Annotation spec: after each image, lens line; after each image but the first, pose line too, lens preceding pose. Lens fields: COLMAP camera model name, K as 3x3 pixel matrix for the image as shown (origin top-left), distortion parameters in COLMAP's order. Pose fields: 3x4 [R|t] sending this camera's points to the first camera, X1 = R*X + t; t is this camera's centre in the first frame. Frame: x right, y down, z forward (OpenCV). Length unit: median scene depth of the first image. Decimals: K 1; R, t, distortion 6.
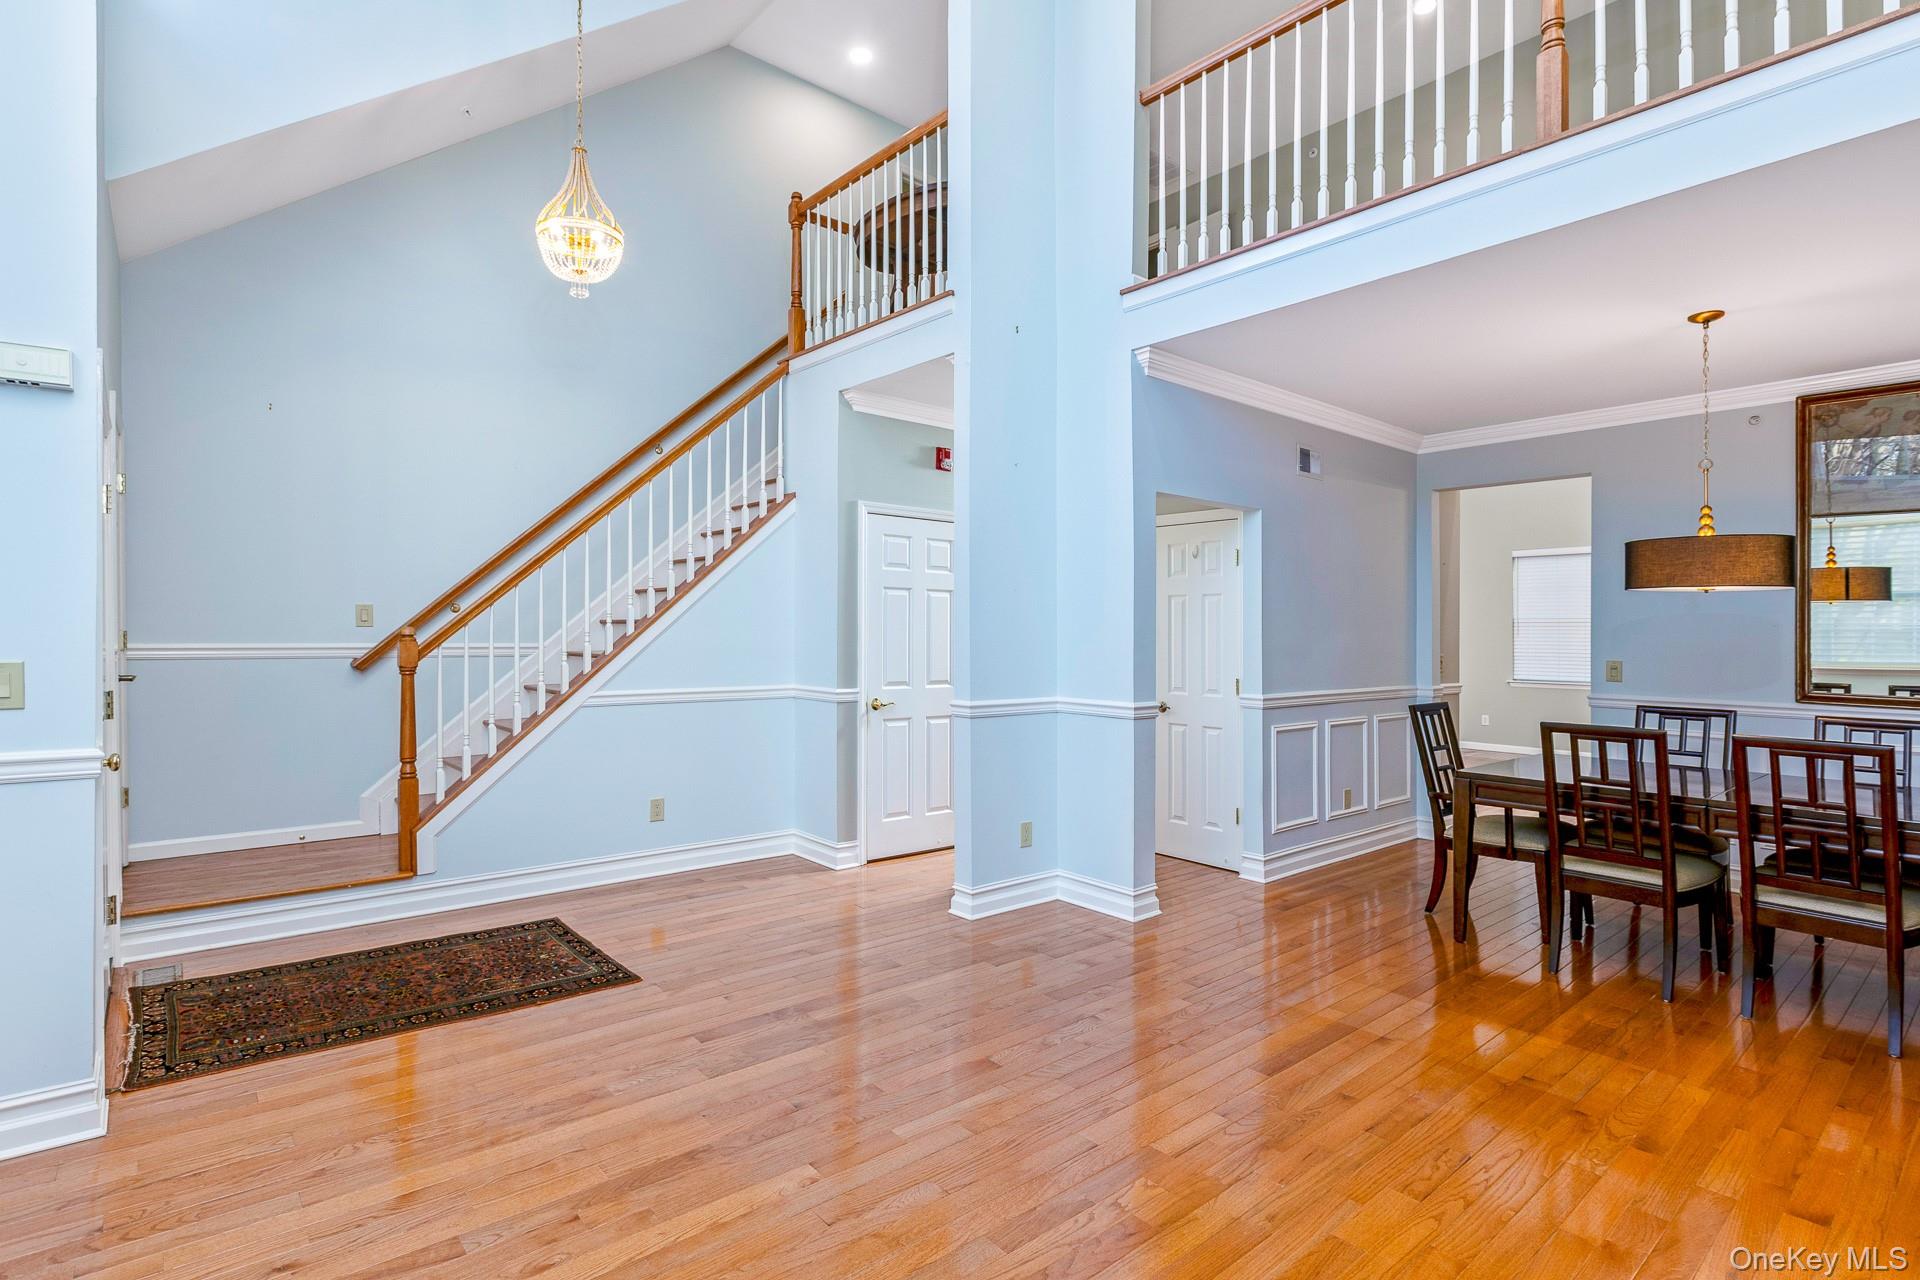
lens RADIAL K [[925.1, 0, 946.7], [0, 925.1, 617.4], [0, 0, 1]] dist [0.021459, -0.002176]
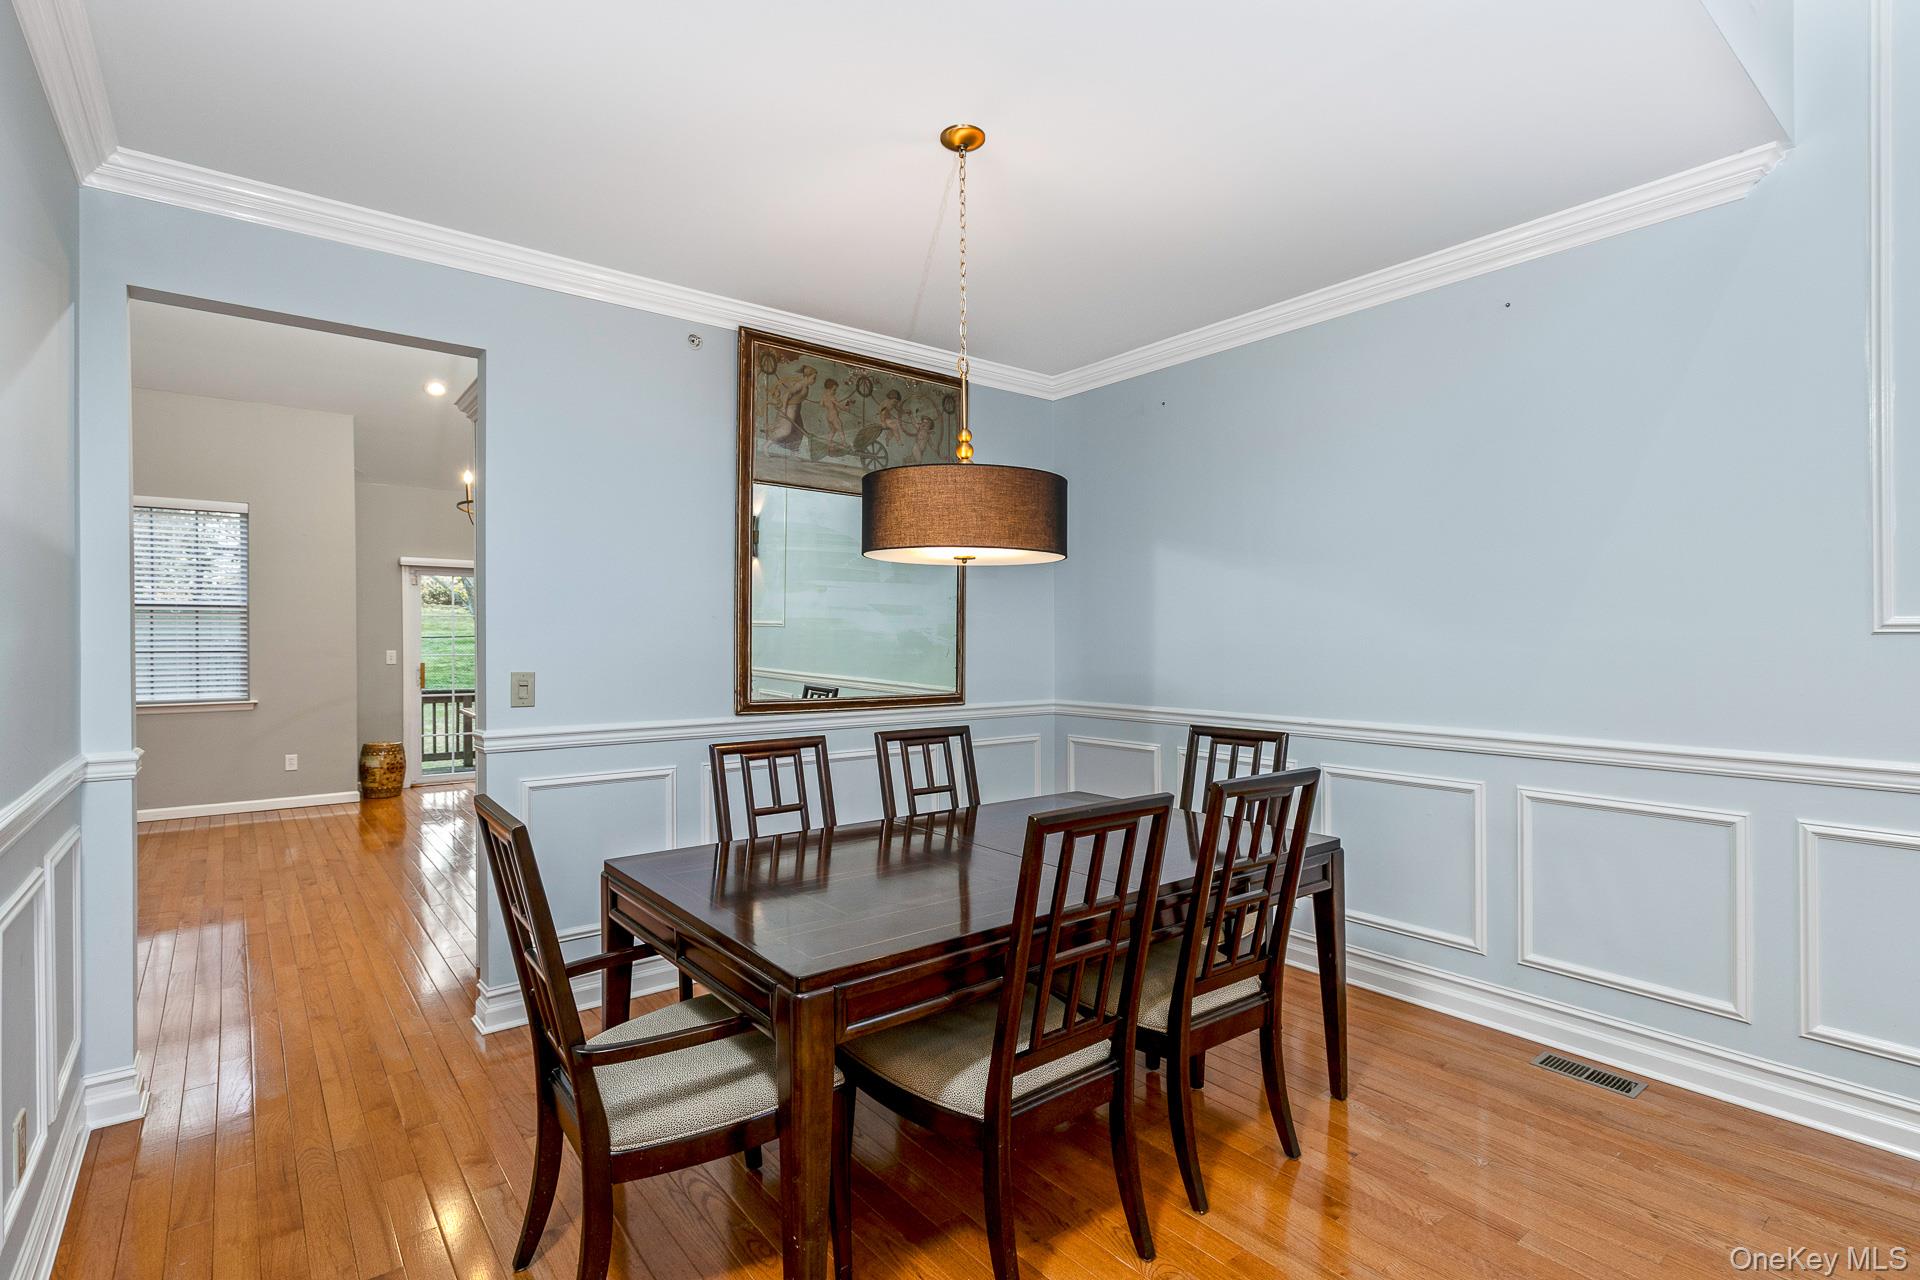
lens RADIAL K [[901.6, 0, 955.4], [0, 901.6, 640.8], [0, 0, 1]] dist [0.008884, -0.000167]
pose [[0.008168, -0.011870, 0.999896, 0.169653], [-0.019190, 0.999744, 0.012025, 0.017704], [-0.999782, -0.019286, 0.007938, 0.880066]]
